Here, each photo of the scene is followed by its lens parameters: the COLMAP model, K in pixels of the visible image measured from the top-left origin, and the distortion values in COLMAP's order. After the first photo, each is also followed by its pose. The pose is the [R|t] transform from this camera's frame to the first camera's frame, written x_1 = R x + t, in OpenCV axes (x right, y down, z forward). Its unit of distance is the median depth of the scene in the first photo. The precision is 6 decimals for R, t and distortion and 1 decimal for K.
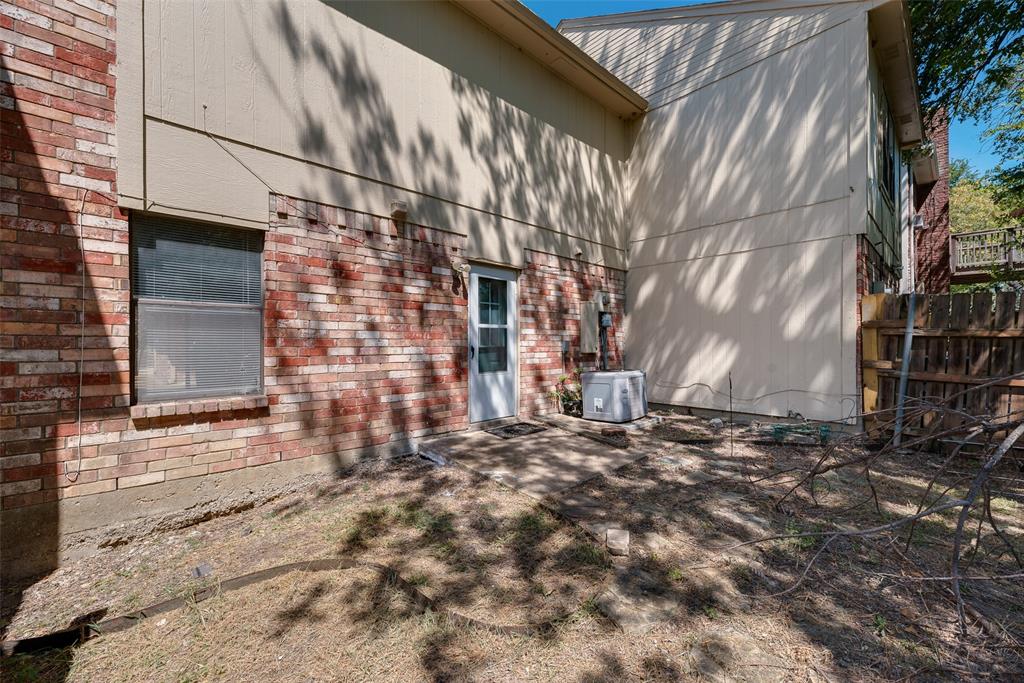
lens RADIAL K [[412.2, 0, 514.0], [0, 412.2, 345.1], [0, 0, 1]] dist [0.001603, 0.000061]
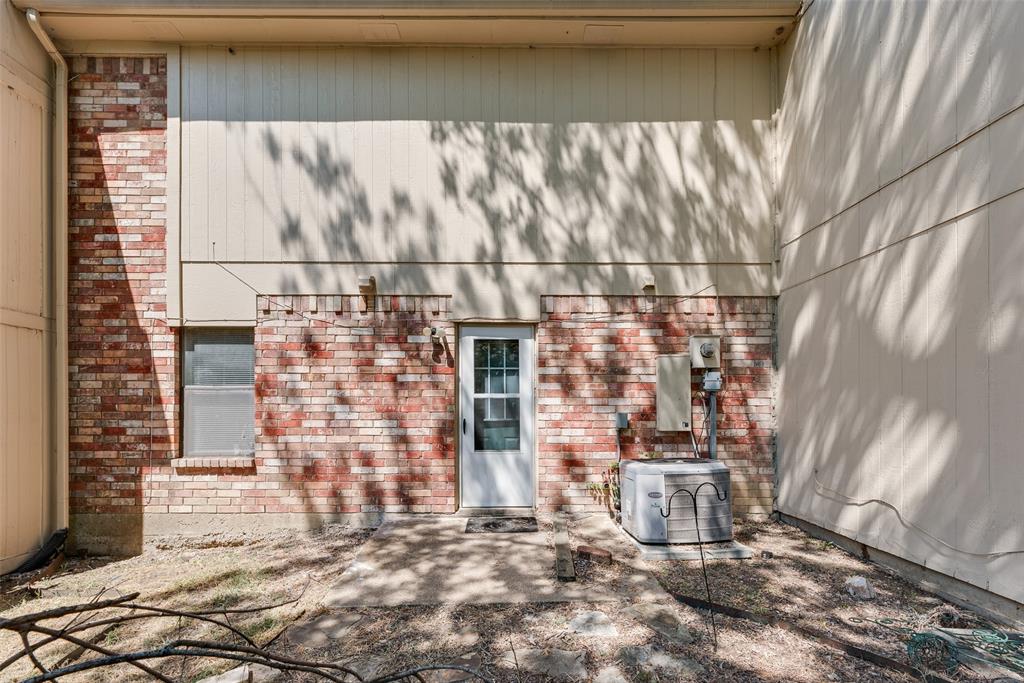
lens RADIAL K [[438.6, 0, 511.5], [0, 438.6, 404.2], [0, 0, 1]] dist [0.002347, 0.000350]
pose [[0.734458, -0.004029, -0.678643, 0.629348], [-0.003190, 0.999951, -0.009388, -0.022316], [0.678647, 0.009060, 0.734409, 0.396584]]
